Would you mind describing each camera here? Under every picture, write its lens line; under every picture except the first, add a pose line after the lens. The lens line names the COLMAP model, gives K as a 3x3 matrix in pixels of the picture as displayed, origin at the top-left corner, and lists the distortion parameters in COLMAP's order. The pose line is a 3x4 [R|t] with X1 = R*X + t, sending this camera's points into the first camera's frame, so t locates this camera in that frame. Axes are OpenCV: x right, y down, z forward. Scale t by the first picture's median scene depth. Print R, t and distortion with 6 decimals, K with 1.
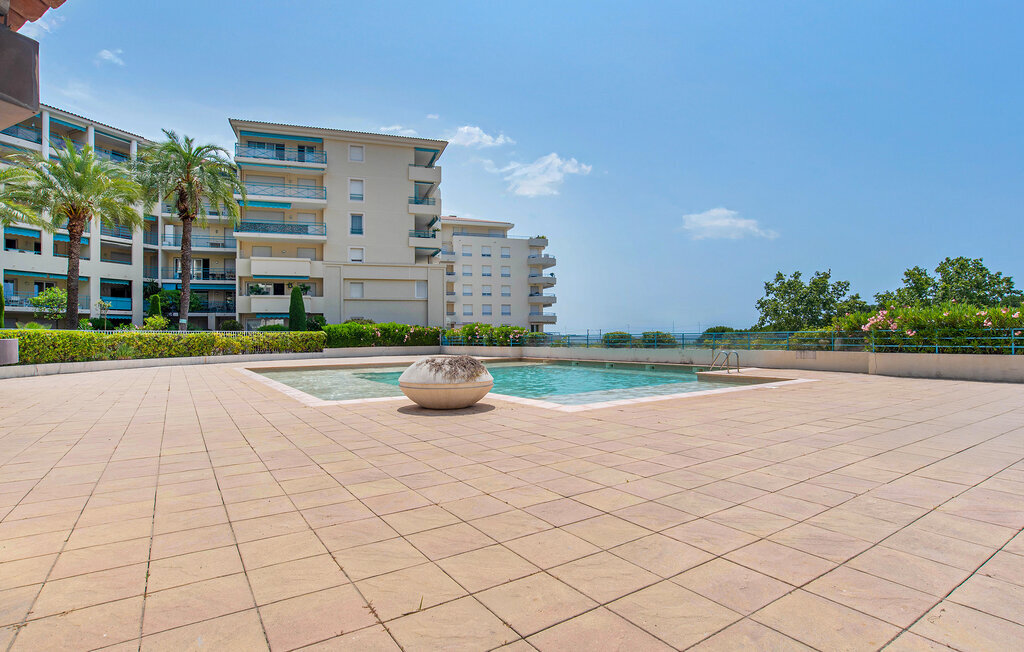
lens RADIAL K [[521.1, 0, 514.8], [0, 521.1, 326.3], [0, 0, 1]] dist [-0.051682, 0.022676]
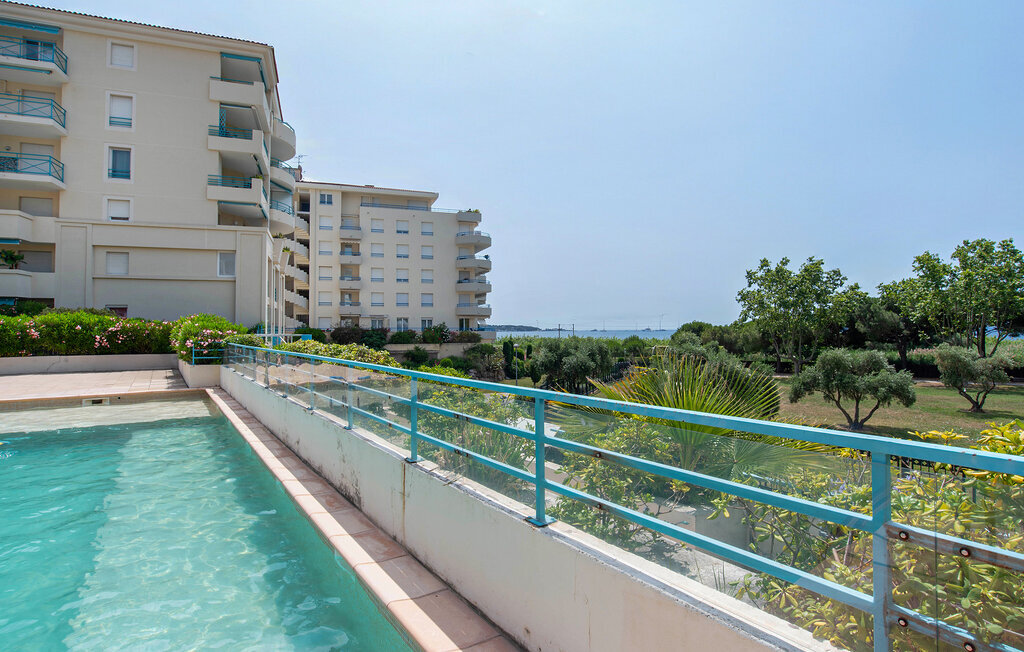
lens RADIAL K [[515.3, 0, 527.5], [0, 515.3, 315.9], [0, 0, 1]] dist [-0.017928, 0.001320]
pose [[0.999227, 0.006567, 0.038763, 0.109236], [-0.006252, 0.999947, -0.008234, -0.001270], [-0.038815, 0.007986, 0.999215, 0.201471]]
